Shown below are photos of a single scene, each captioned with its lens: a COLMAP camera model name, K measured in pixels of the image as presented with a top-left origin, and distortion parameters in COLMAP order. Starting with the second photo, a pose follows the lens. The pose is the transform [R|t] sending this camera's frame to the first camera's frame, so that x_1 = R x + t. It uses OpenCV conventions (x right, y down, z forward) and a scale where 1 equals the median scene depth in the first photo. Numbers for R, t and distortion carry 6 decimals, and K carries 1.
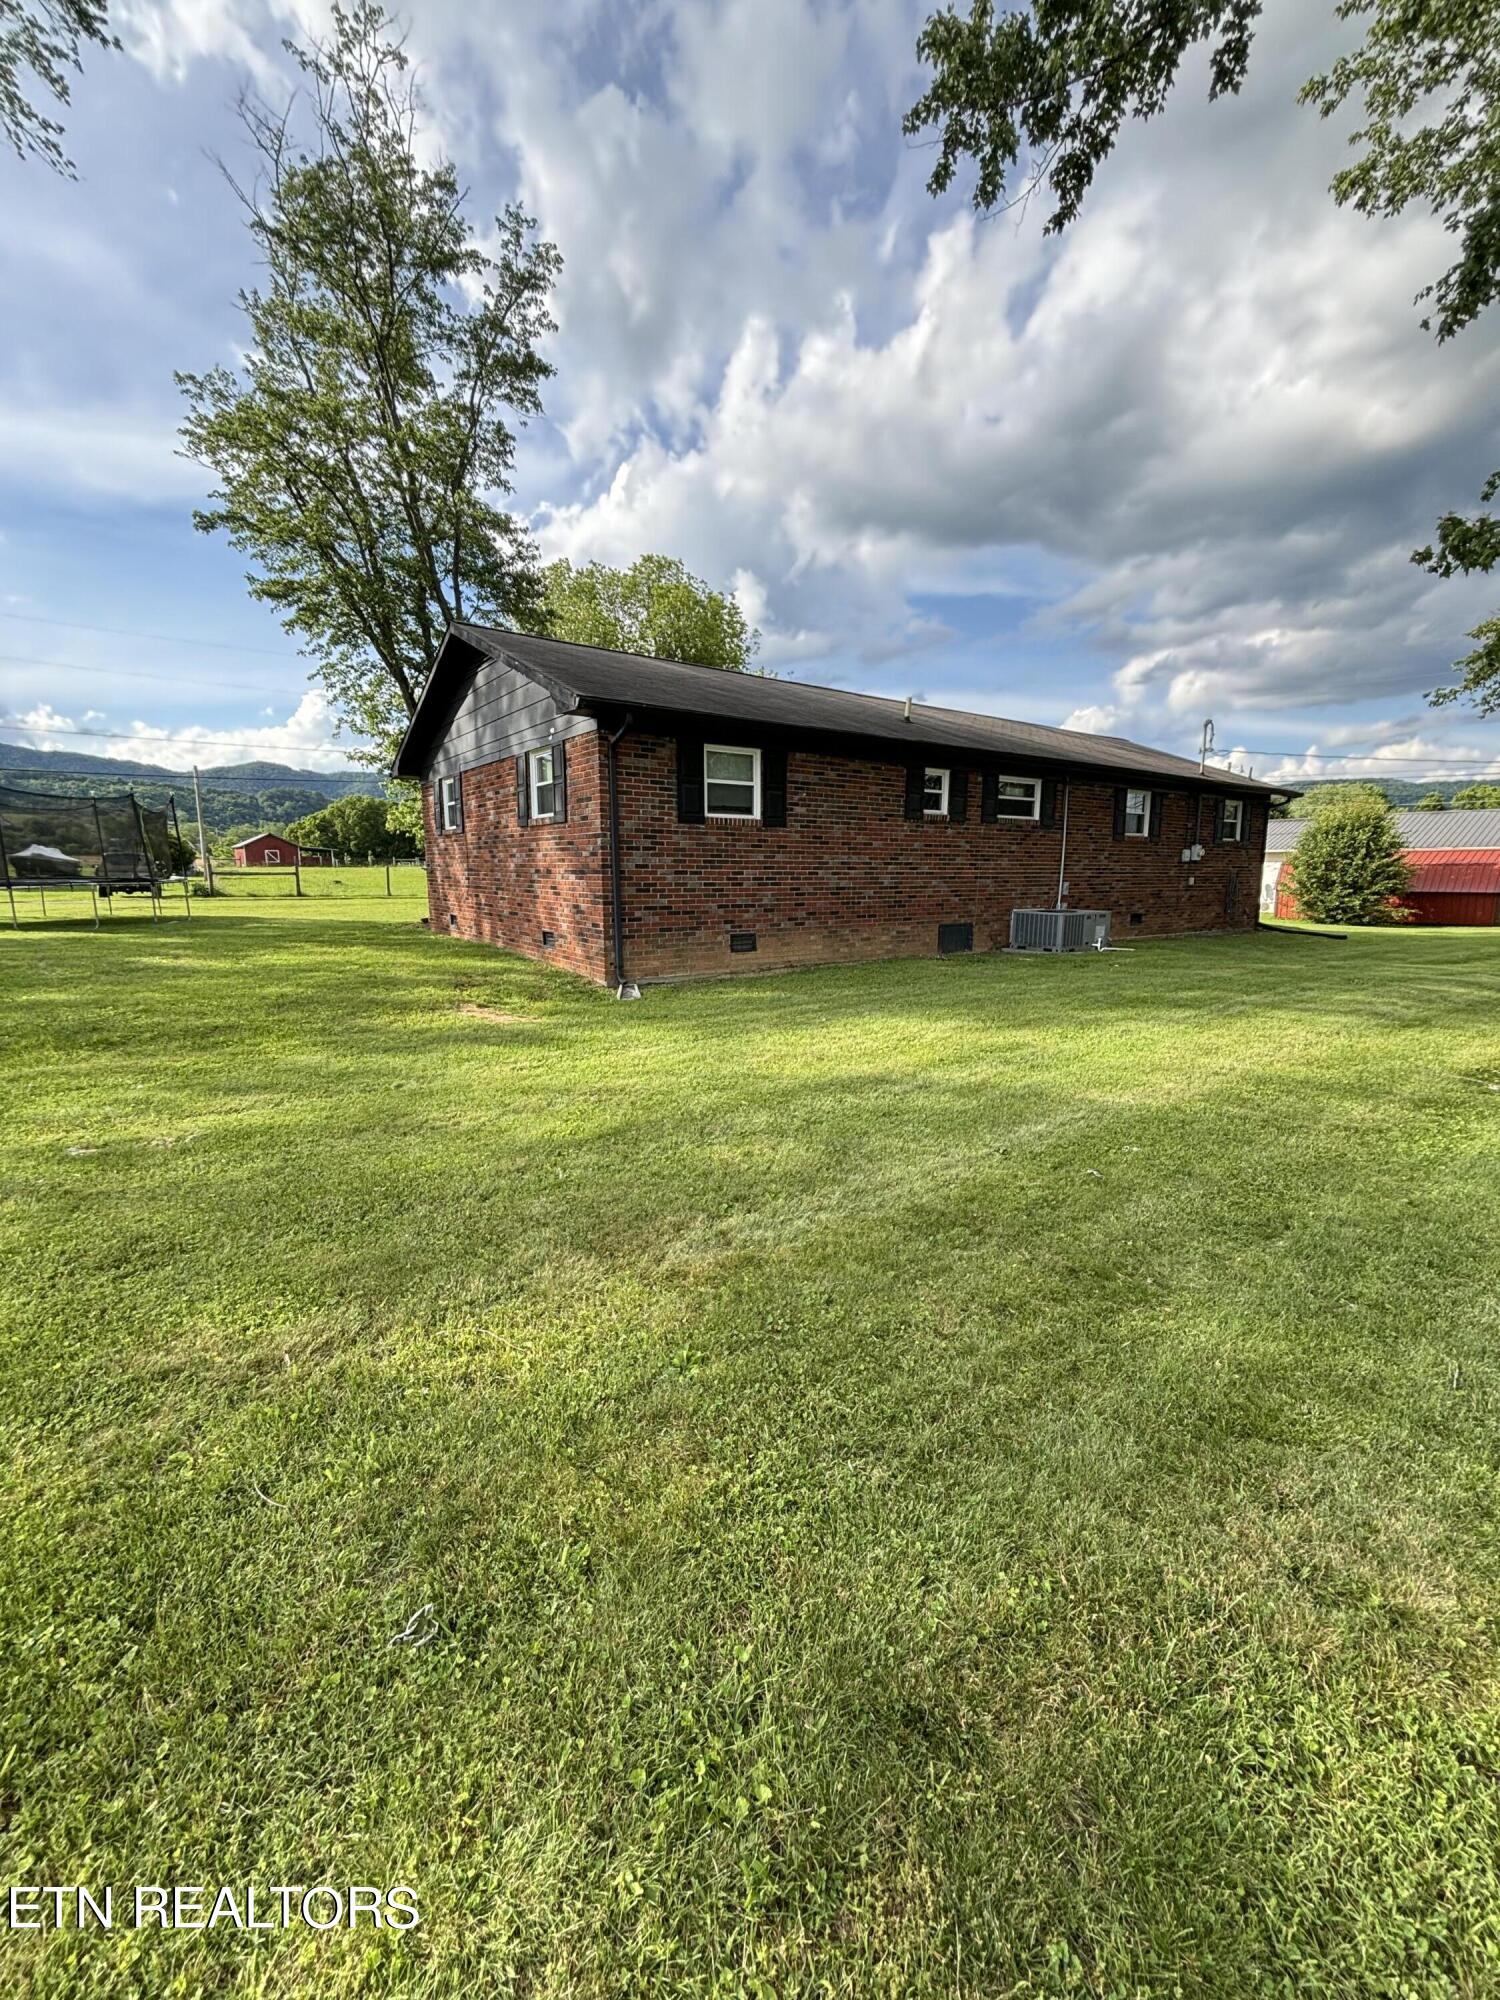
lens RADIAL K [[822.1, 0, 750.0], [0, 822.1, 1000.0], [0, 0, 1]] dist [0.018727, 0.000315]
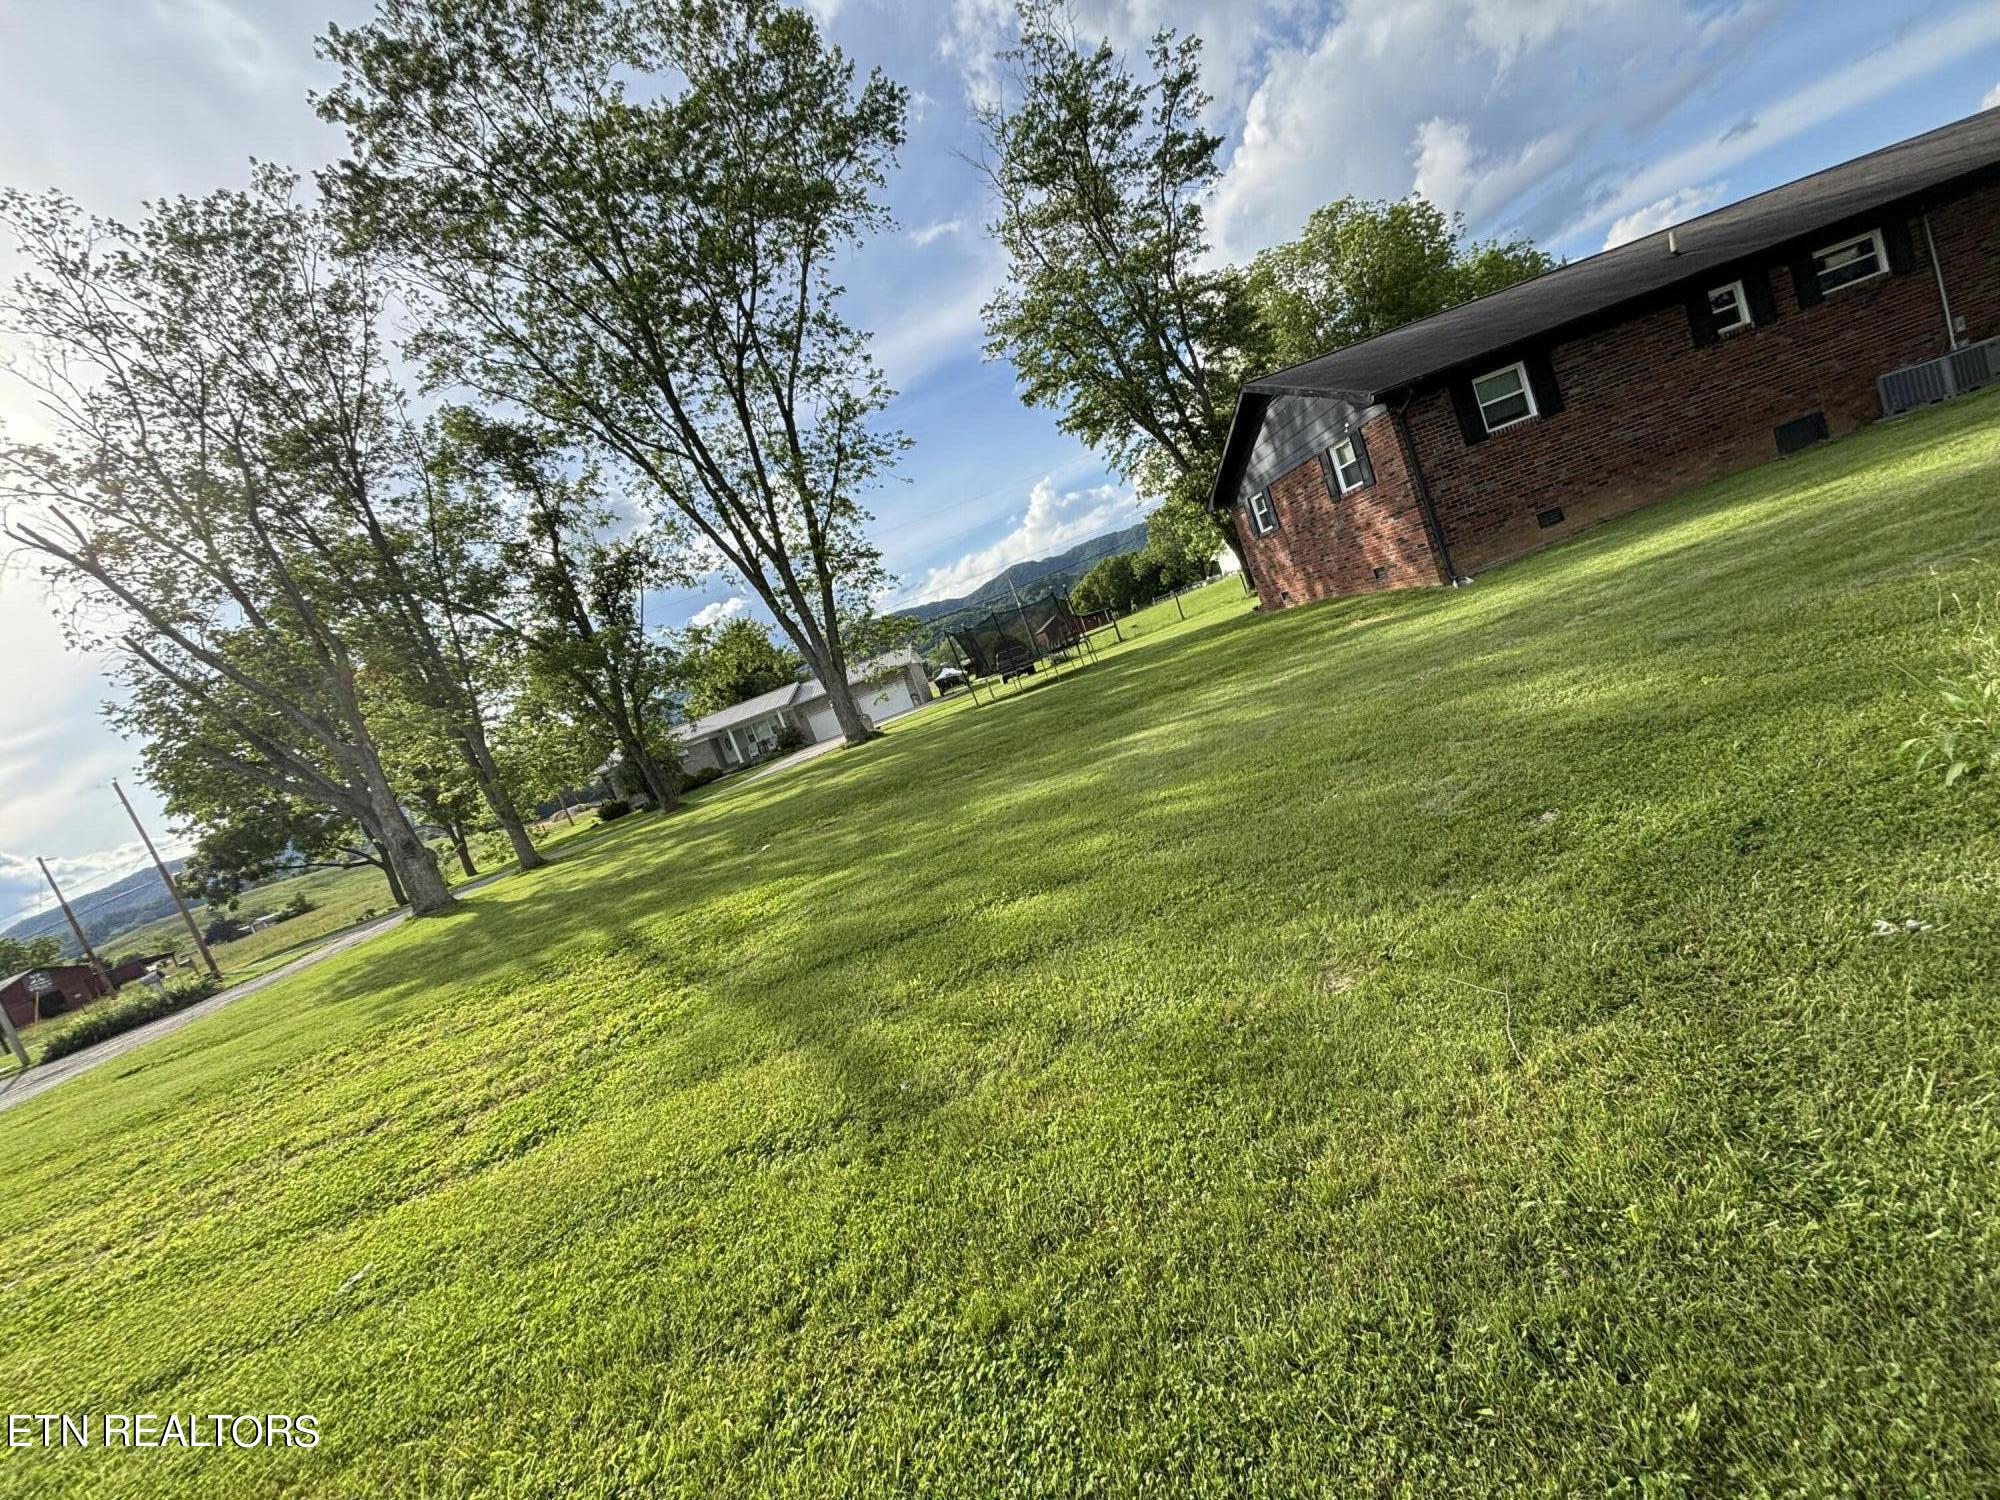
lens RADIAL K [[822.1, 0, 1009.8], [0, 822.1, 739.6], [0, 0, 1]] dist [0.018727, 0.000315]
pose [[0.790253, -0.239668, -0.563968, -0.023331], [0.262409, 0.964043, -0.041988, 0.075666], [0.553753, -0.114809, 0.824728, -0.421916]]
